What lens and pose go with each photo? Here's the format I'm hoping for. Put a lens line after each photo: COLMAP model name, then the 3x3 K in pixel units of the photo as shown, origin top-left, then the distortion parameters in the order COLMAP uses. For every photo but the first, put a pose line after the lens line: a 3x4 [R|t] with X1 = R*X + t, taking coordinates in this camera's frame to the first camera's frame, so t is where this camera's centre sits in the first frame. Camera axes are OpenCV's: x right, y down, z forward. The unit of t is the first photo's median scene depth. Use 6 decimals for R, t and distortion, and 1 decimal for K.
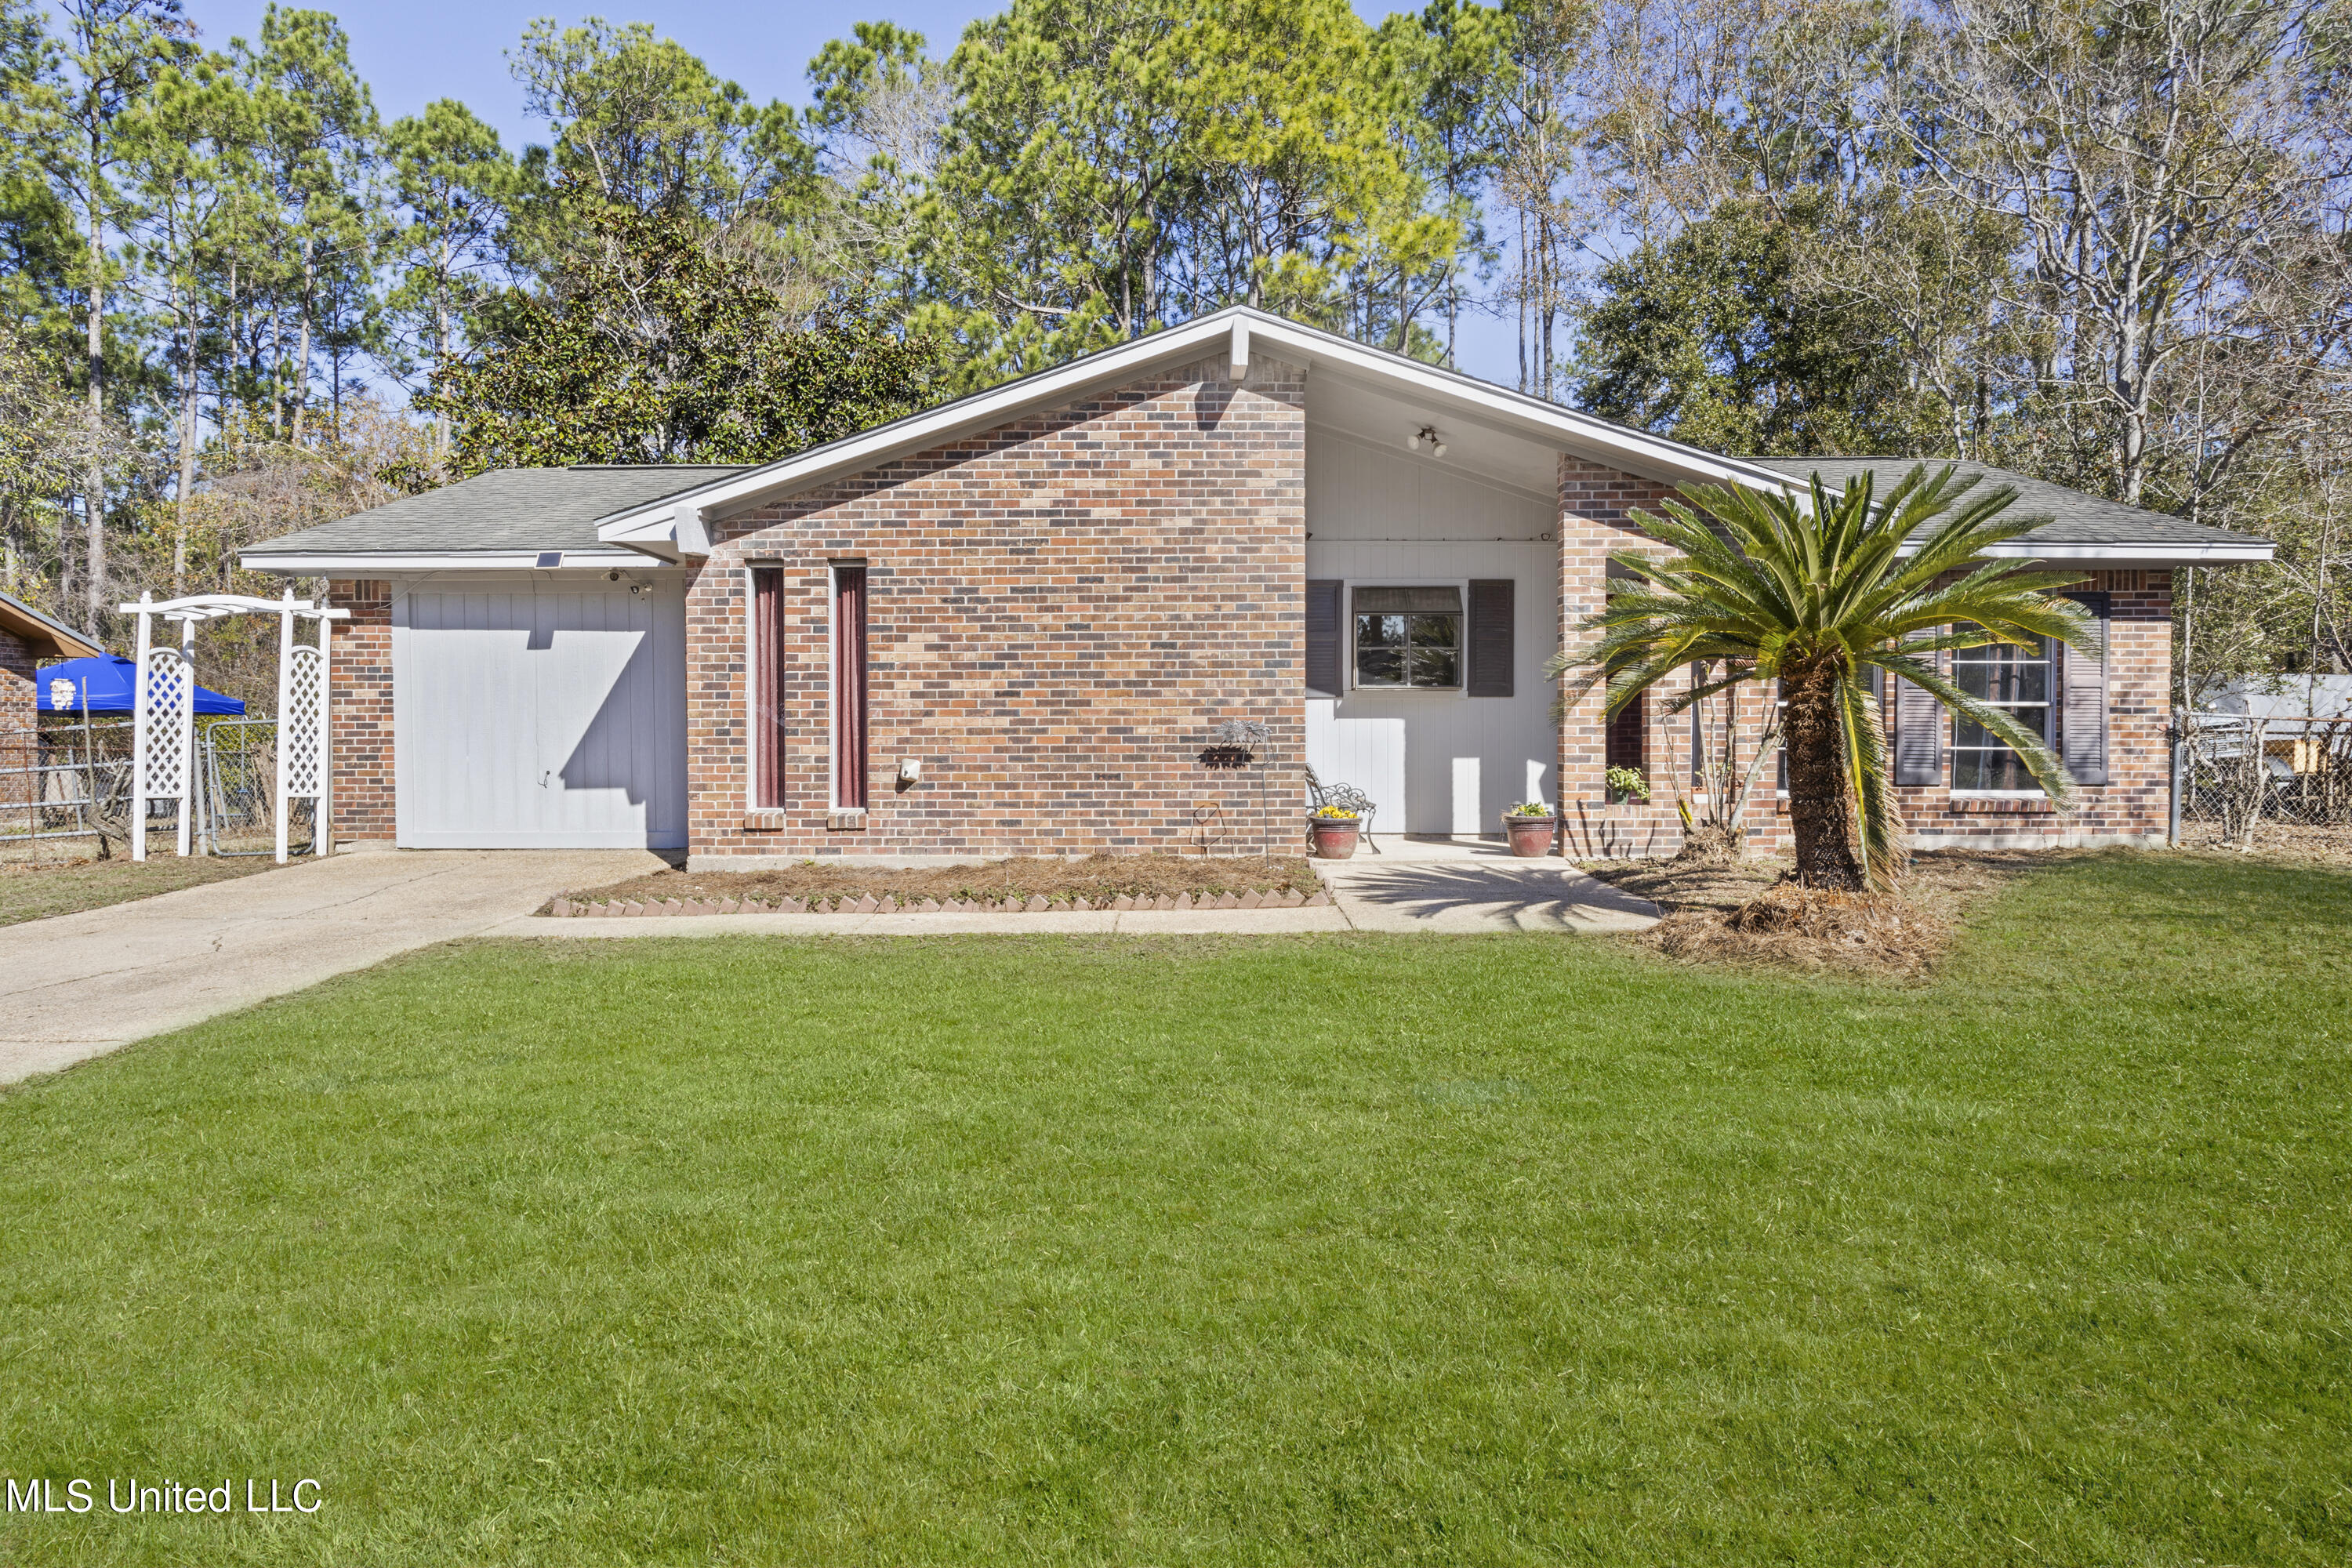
lens RADIAL K [[1539.2, 0, 1176.9], [0, 1539.2, 784.3], [0, 0, 1]] dist [-0.011091, 0.014041]
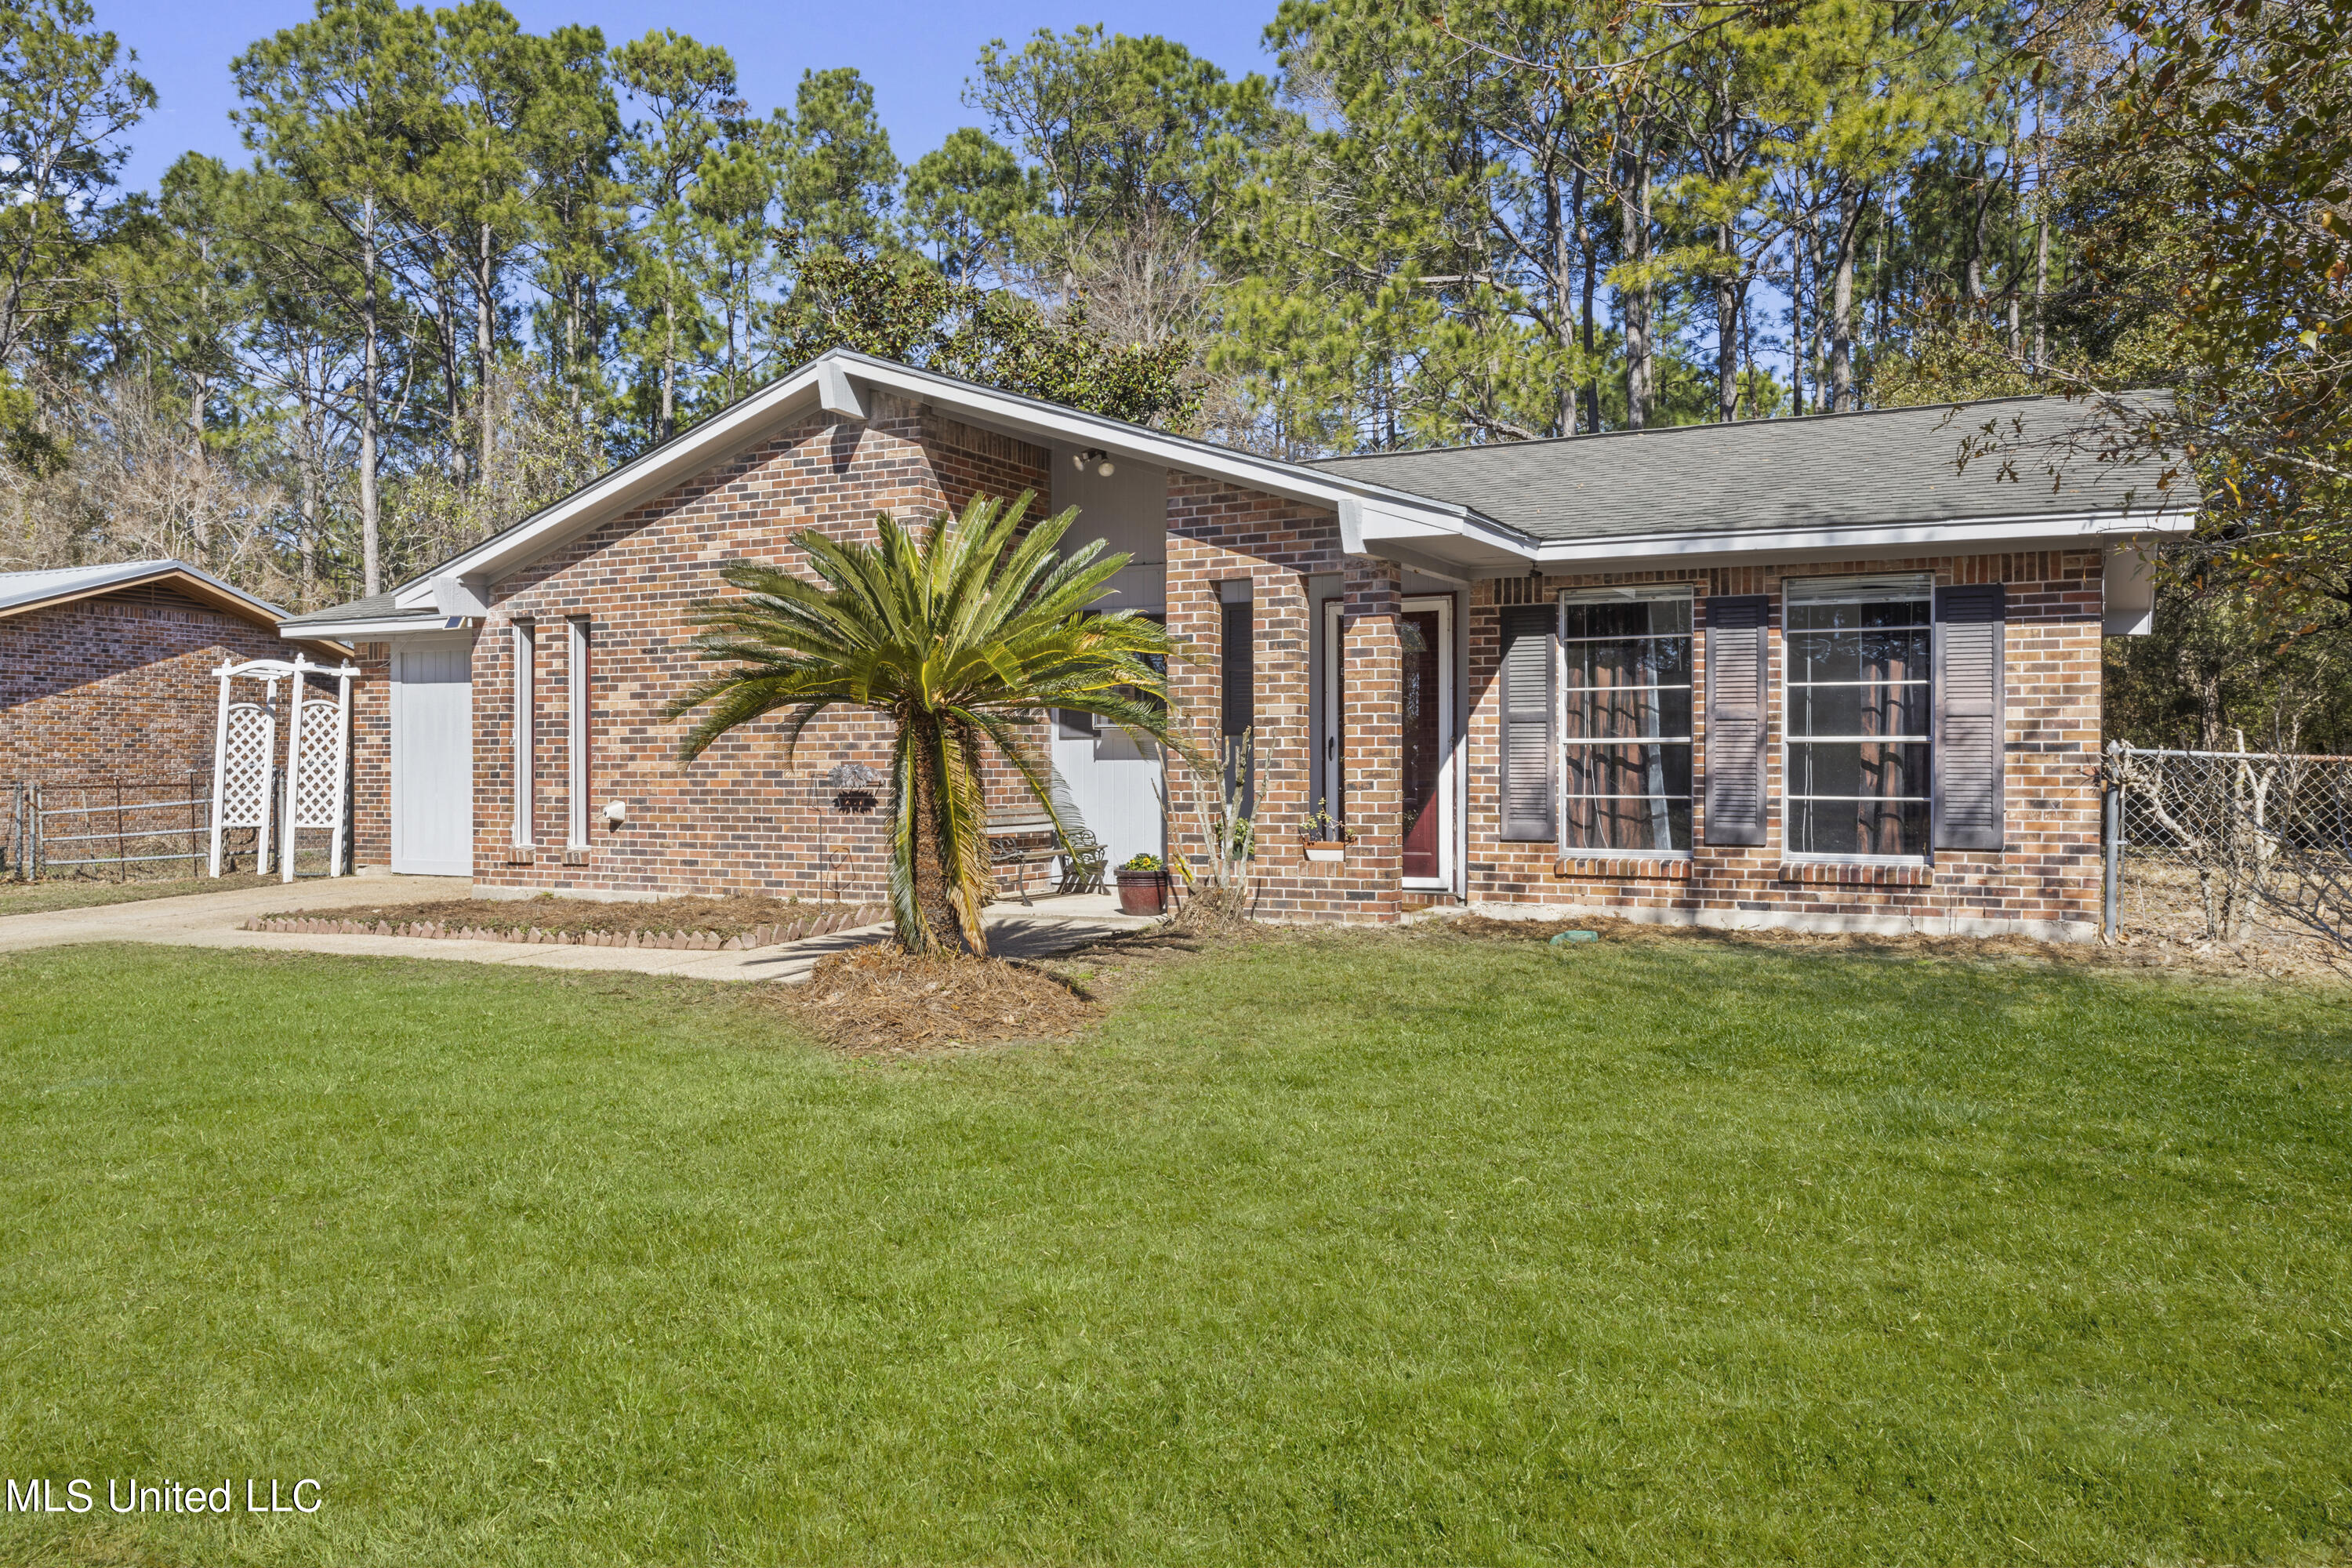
lens RADIAL K [[1850.8, 0, 1175.8], [0, 1850.8, 786.0], [0, 0, 1]] dist [0.017853, 0.004303]
pose [[0.880011, 0.005492, -0.474921, 0.775888], [-0.014565, 0.999775, -0.015427, -0.012308], [0.474729, 0.020493, 0.879893, 0.052199]]
